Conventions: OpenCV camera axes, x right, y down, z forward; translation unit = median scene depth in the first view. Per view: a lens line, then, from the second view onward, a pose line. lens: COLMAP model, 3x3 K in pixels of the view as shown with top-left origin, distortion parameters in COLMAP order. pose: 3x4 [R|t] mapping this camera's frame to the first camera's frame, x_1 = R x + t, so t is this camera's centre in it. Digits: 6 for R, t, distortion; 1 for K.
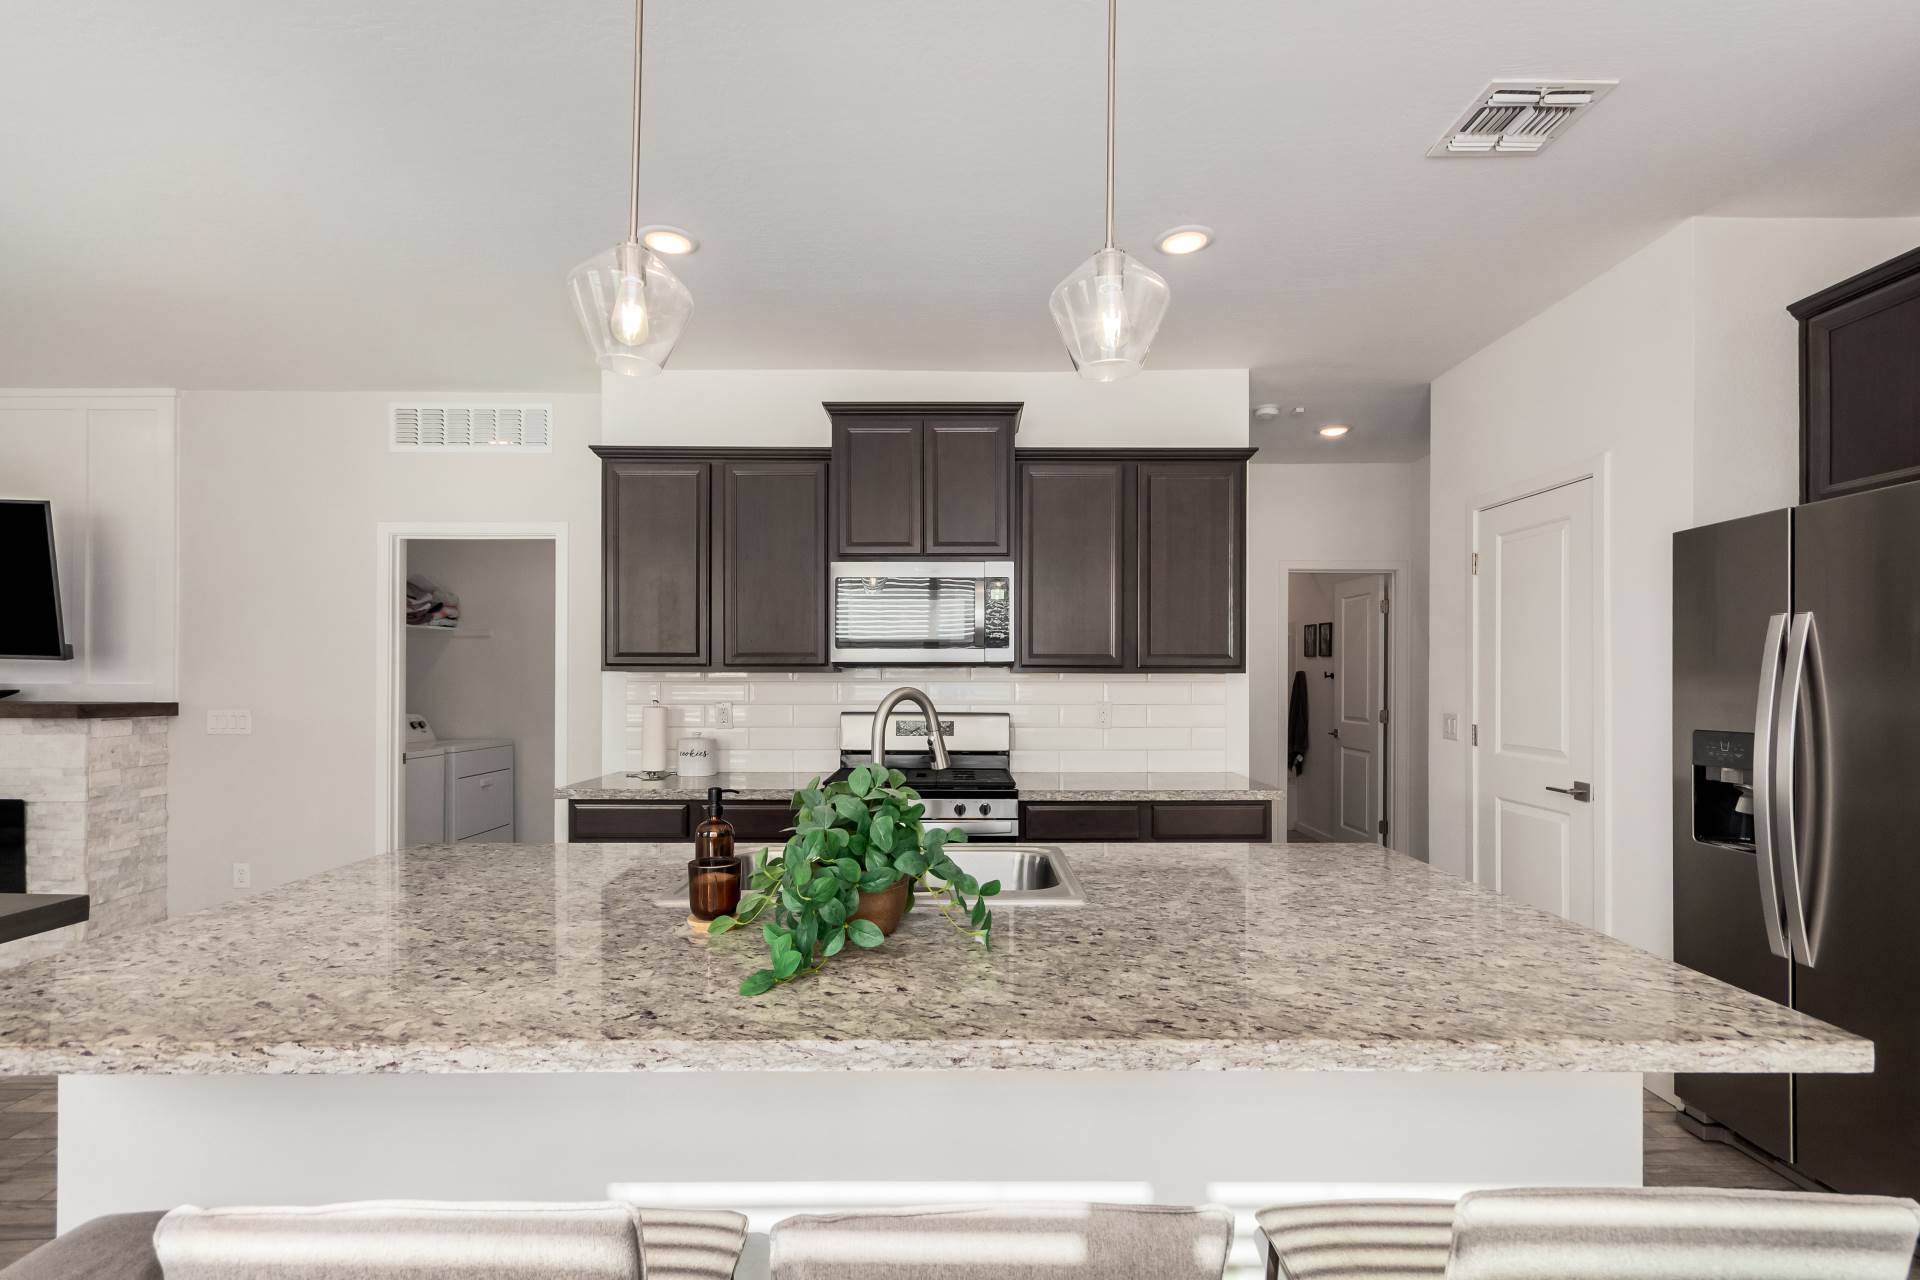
lens RADIAL K [[891.9, 0, 960.1], [0, 891.9, 668.5], [0, 0, 1]] dist [0.008721, -0.000037]
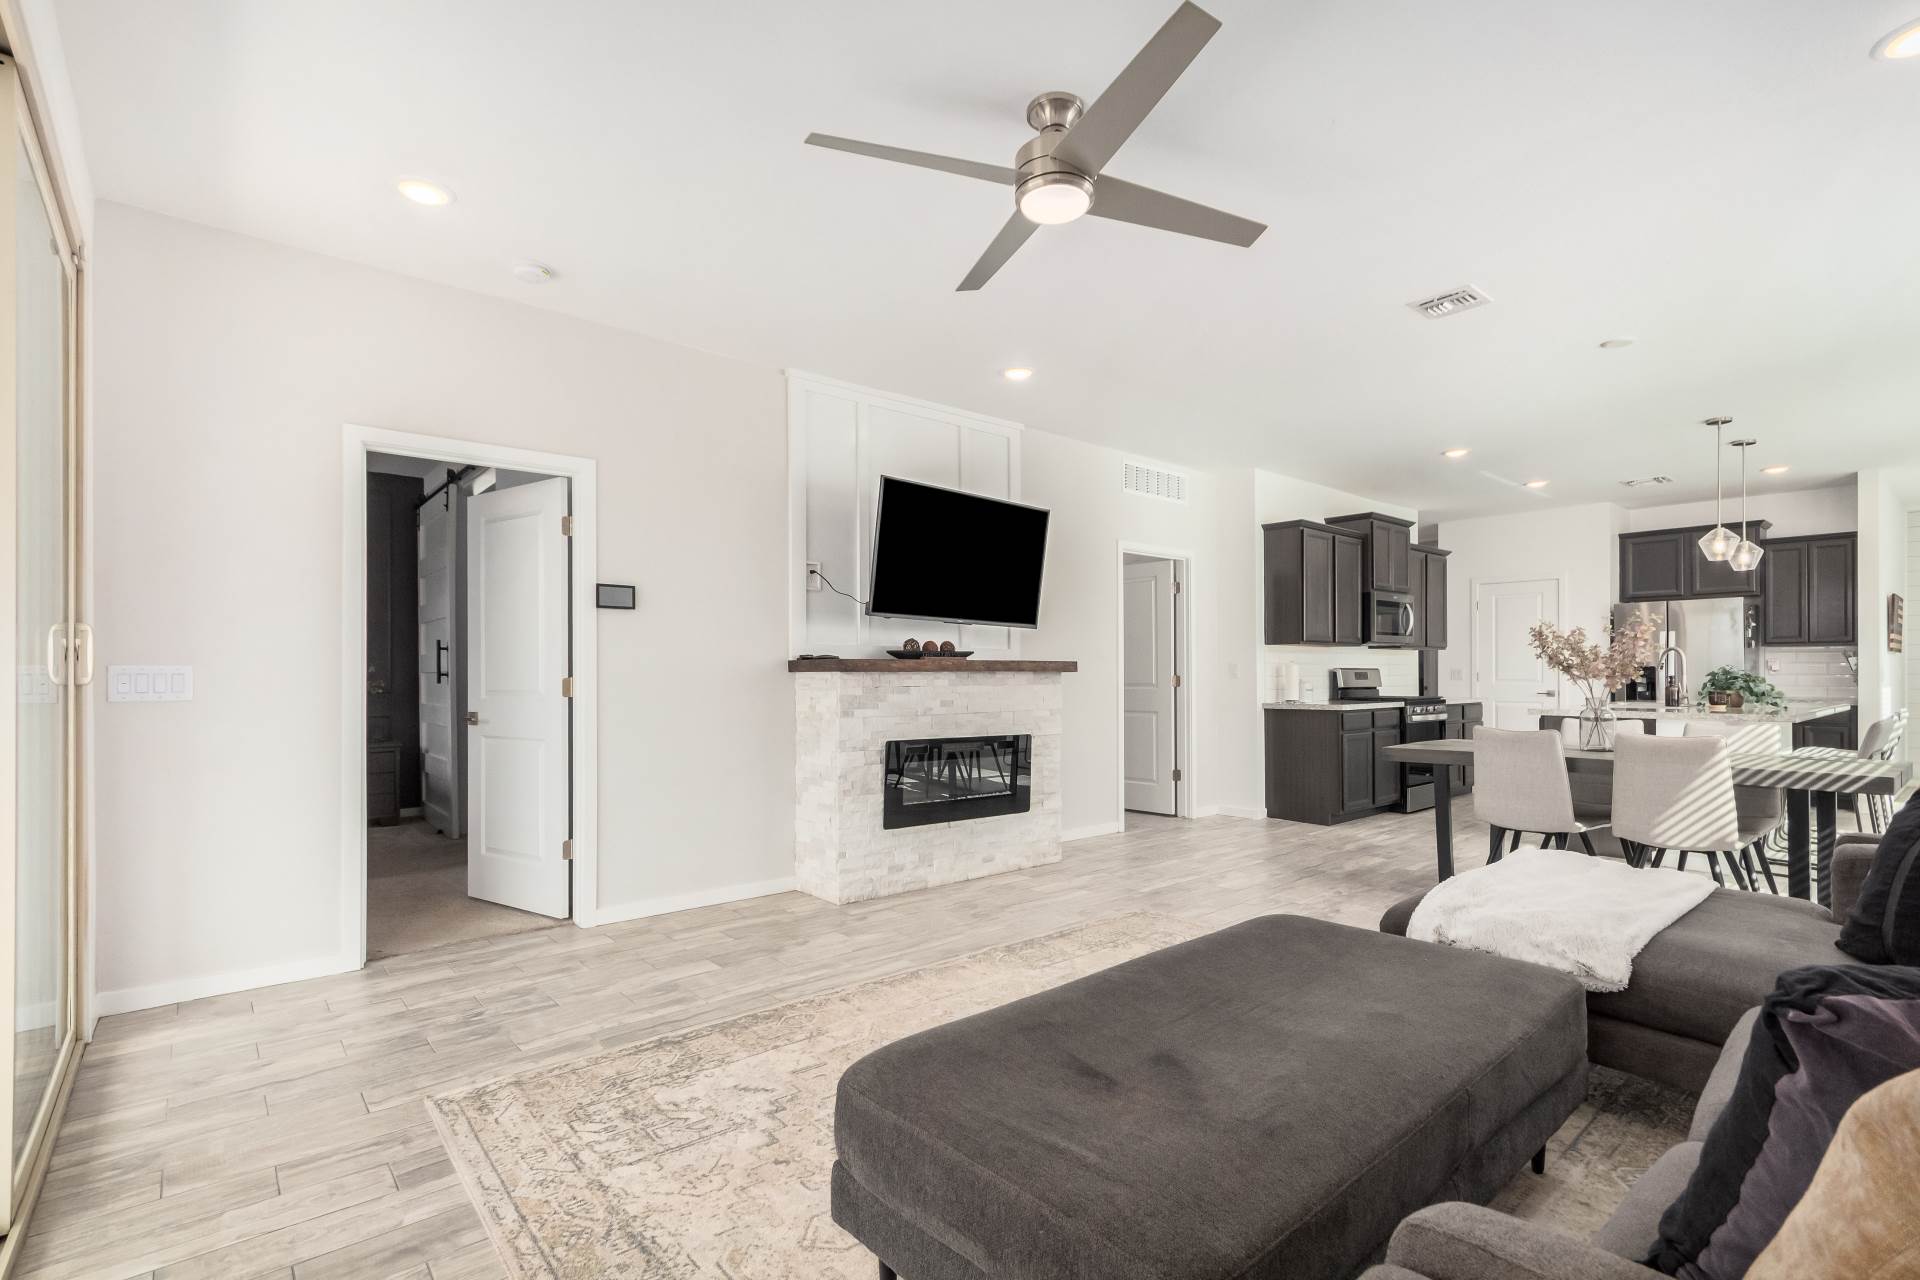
lens RADIAL K [[886.0, 0, 960.3], [0, 886.0, 649.8], [0, 0, 1]] dist [0.008441, 0.000319]
pose [[0.764623, 0.020318, 0.644158, -1.763503], [-0.015968, 0.999793, -0.012581, 0.036274], [-0.644280, -0.000666, 0.764789, 0.068104]]
